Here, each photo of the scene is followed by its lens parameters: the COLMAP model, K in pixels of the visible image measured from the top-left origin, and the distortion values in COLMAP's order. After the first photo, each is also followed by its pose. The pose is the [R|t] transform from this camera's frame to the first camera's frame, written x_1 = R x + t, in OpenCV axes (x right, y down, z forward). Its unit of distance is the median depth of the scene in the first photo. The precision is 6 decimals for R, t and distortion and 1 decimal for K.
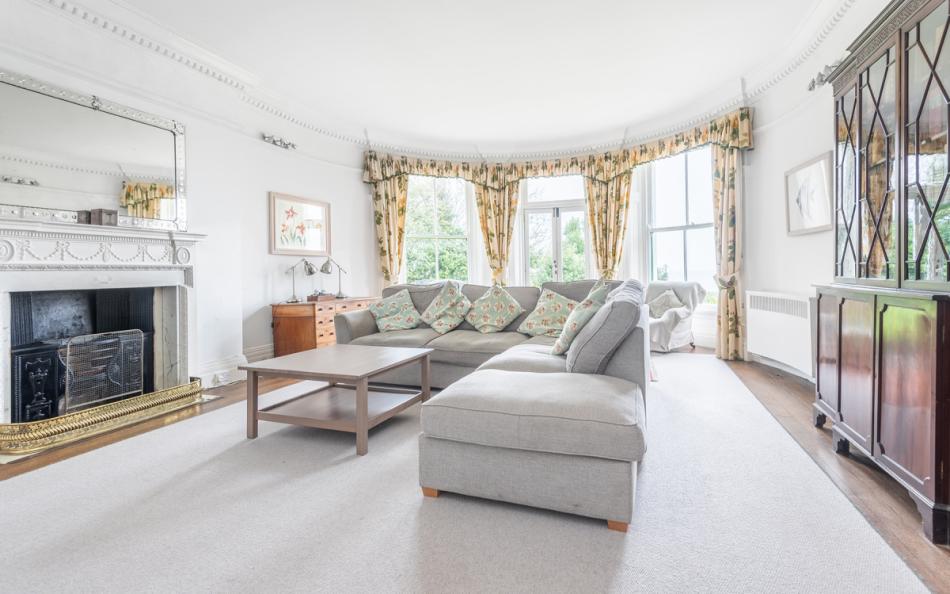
lens RADIAL K [[444.9, 0, 468.3], [0, 444.9, 273.4], [0, 0, 1]] dist [0.026779, -0.019846]
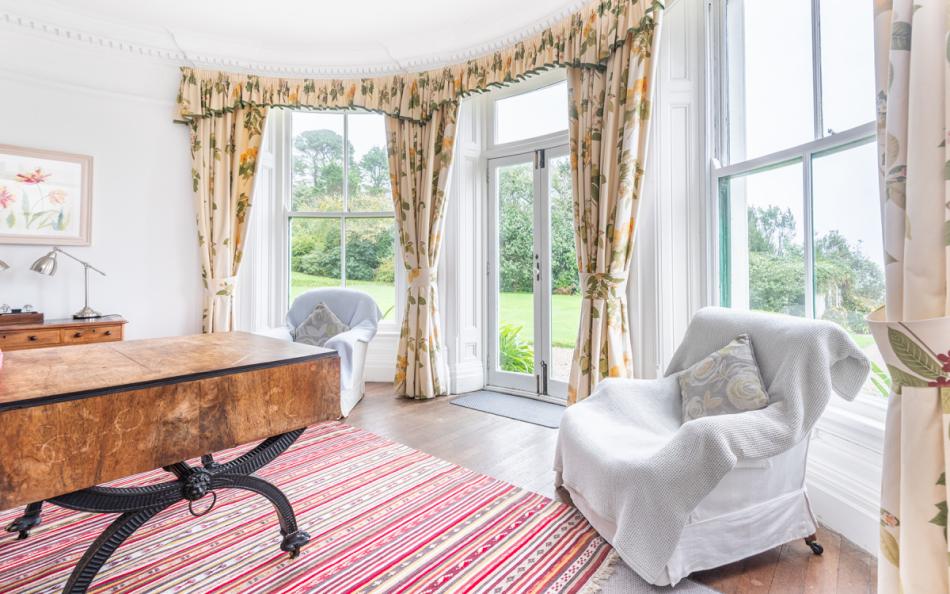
lens RADIAL K [[451.7, 0, 473.6], [0, 451.7, 265.5], [0, 0, 1]] dist [0.019958, -0.000201]
pose [[0.935749, 0.007394, -0.352588, 0.350179], [-0.013597, 0.999793, -0.015120, -0.008823], [0.352404, 0.018943, 0.935656, 0.565940]]
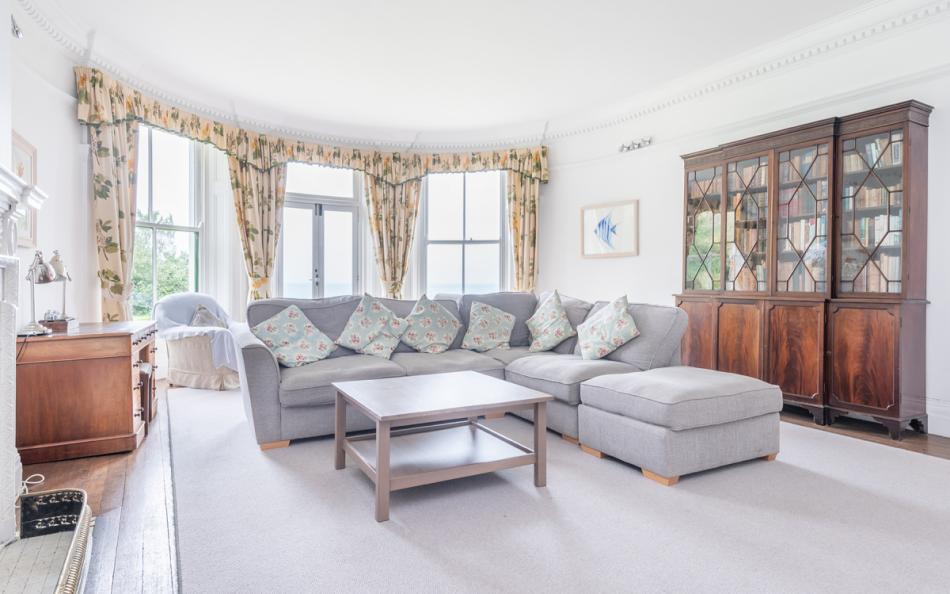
lens RADIAL K [[555.7, 0, 479.0], [0, 555.7, 278.5], [0, 0, 1]] dist [0.057663, -0.047476]
pose [[0.636973, 0.020934, 0.770602, -0.453921], [-0.010540, 0.999774, -0.018448, 0.004447], [-0.770814, 0.003629, 0.637050, 0.145381]]
